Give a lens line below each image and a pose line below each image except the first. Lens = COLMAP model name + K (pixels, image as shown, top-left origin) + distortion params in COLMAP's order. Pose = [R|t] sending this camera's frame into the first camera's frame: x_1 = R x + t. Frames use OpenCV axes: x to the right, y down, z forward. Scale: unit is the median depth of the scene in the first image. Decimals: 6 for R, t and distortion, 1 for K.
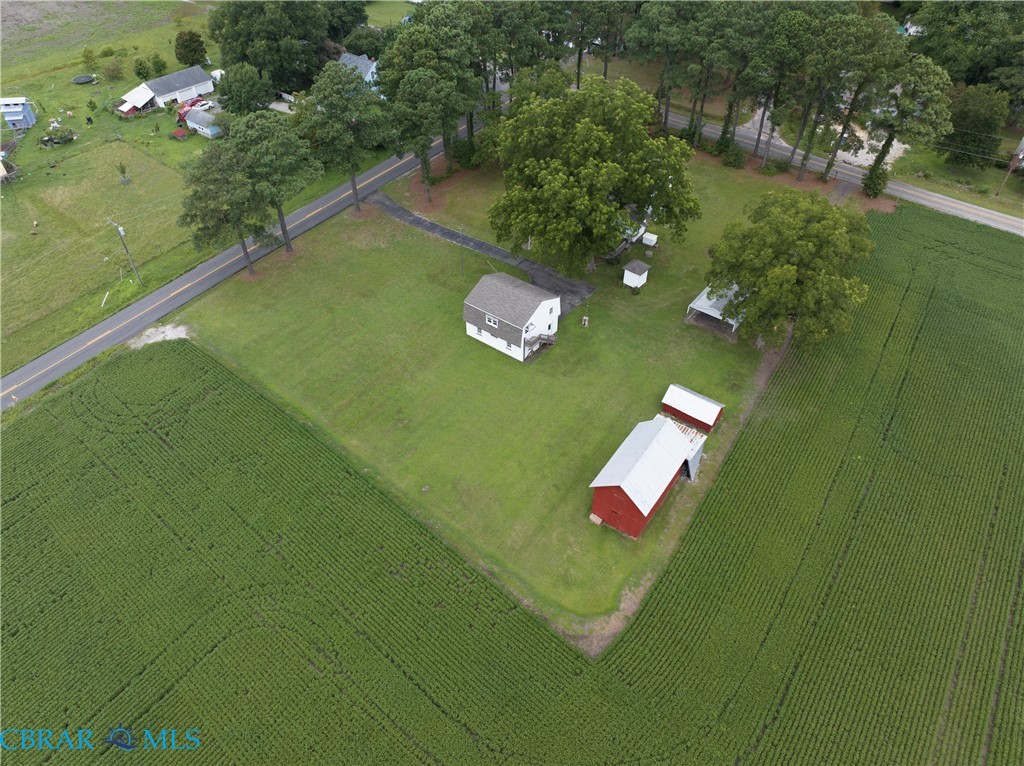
lens RADIAL K [[730.4, 0, 511.0], [0, 730.4, 377.2], [0, 0, 1]] dist [-0.051358, 0.032138]
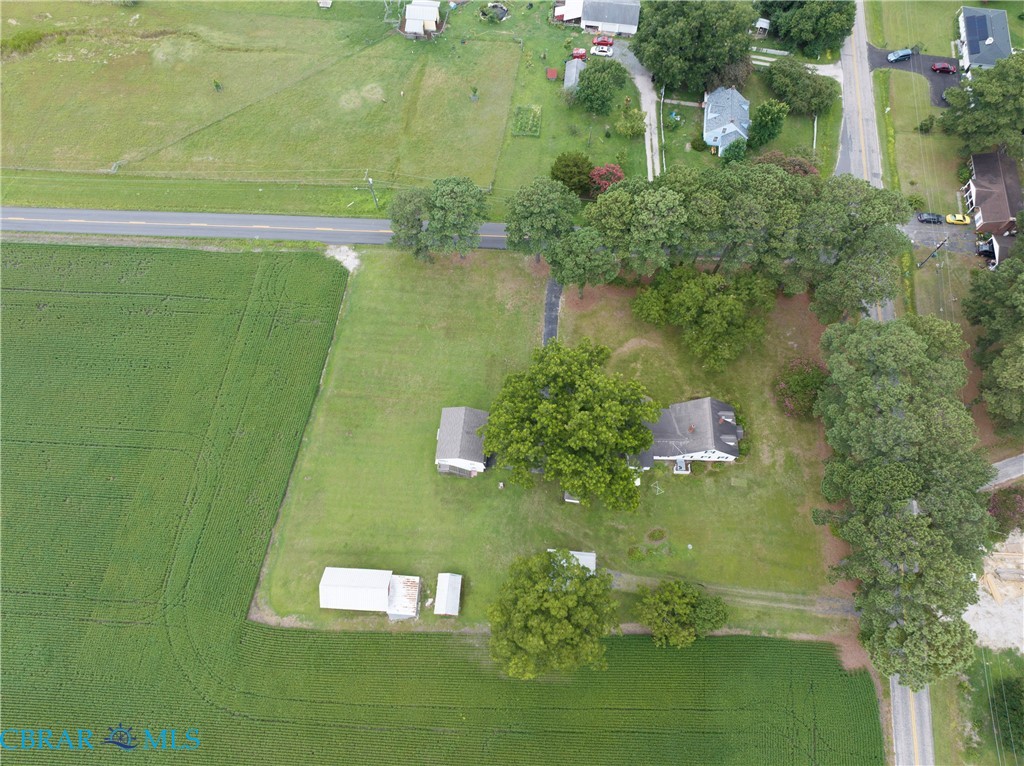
lens RADIAL K [[715.8, 0, 512.0], [0, 715.8, 383.0], [0, 0, 1]] dist [-0.036528, 0.002135]
pose [[0.522729, 0.783390, -0.336234, 0.400548], [-0.564515, 0.613631, 0.552068, -0.909298], [0.638809, -0.098773, 0.762999, 0.063400]]
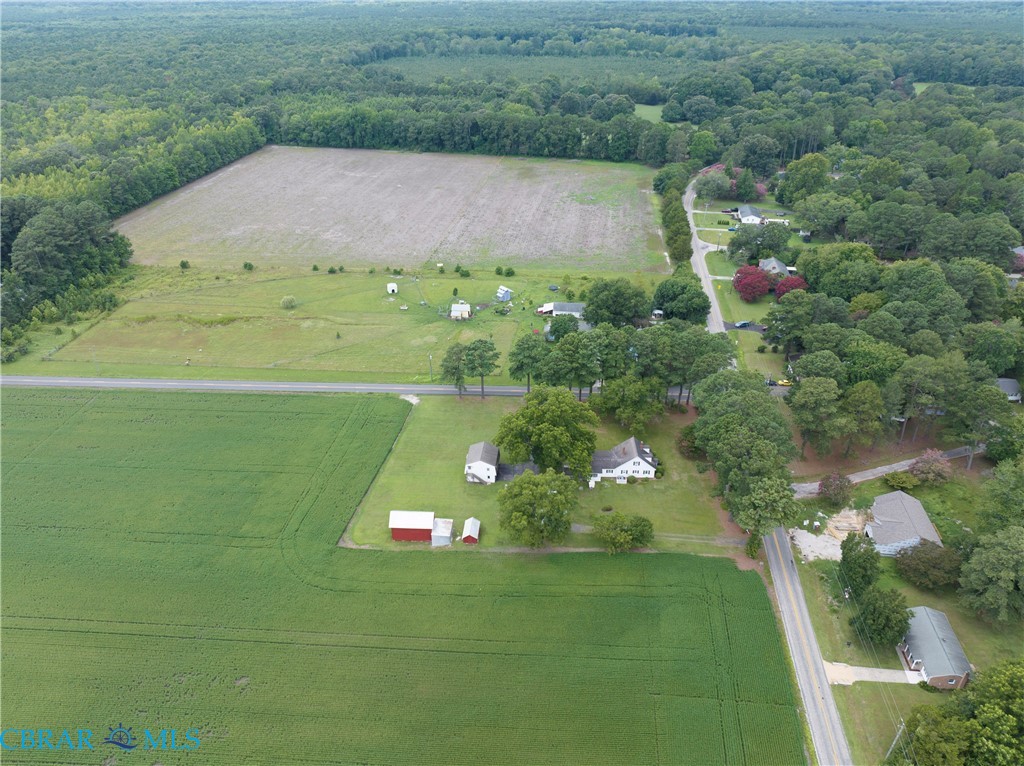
lens RADIAL K [[730.4, 0, 511.0], [0, 730.4, 377.2], [0, 0, 1]] dist [-0.051358, 0.032138]
pose [[0.521032, 0.412640, -0.747164, 1.511258], [-0.562638, 0.824308, 0.062891, -0.465578], [0.641845, 0.387614, 0.661657, -0.449906]]
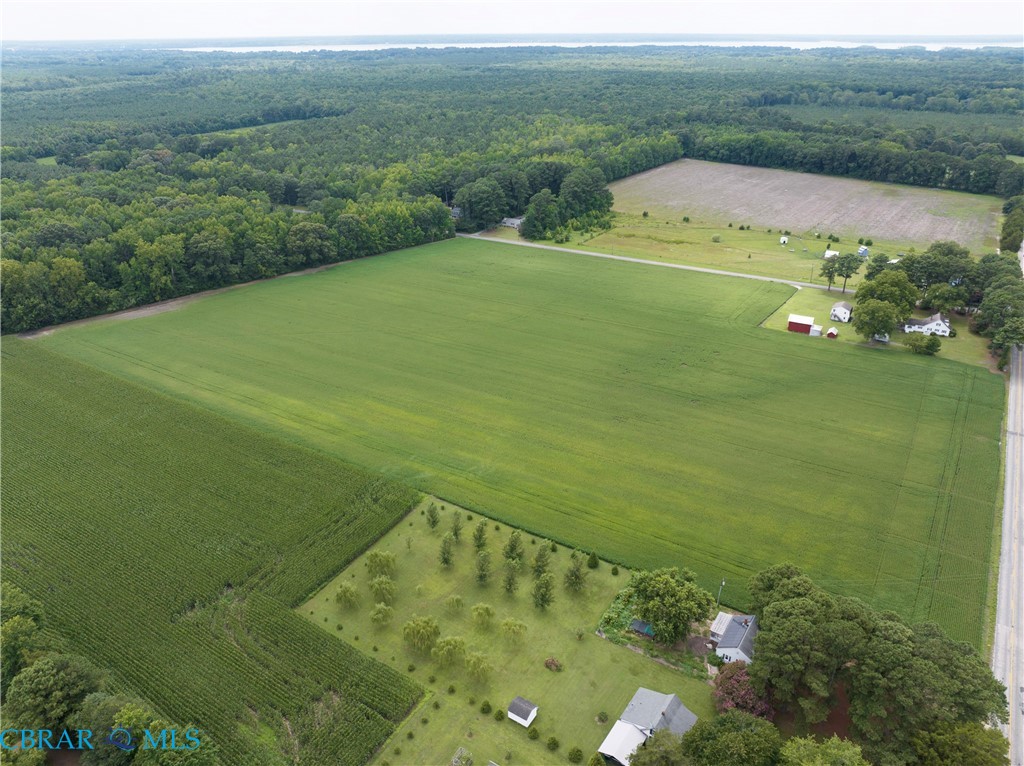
lens RADIAL K [[730.4, 0, 511.0], [0, 730.4, 377.2], [0, 0, 1]] dist [-0.051358, 0.032138]
pose [[0.091315, 0.428641, -0.898848, 3.278285], [-0.658838, 0.702838, 0.268236, 0.265256], [0.746722, 0.567702, 0.346585, -1.346395]]
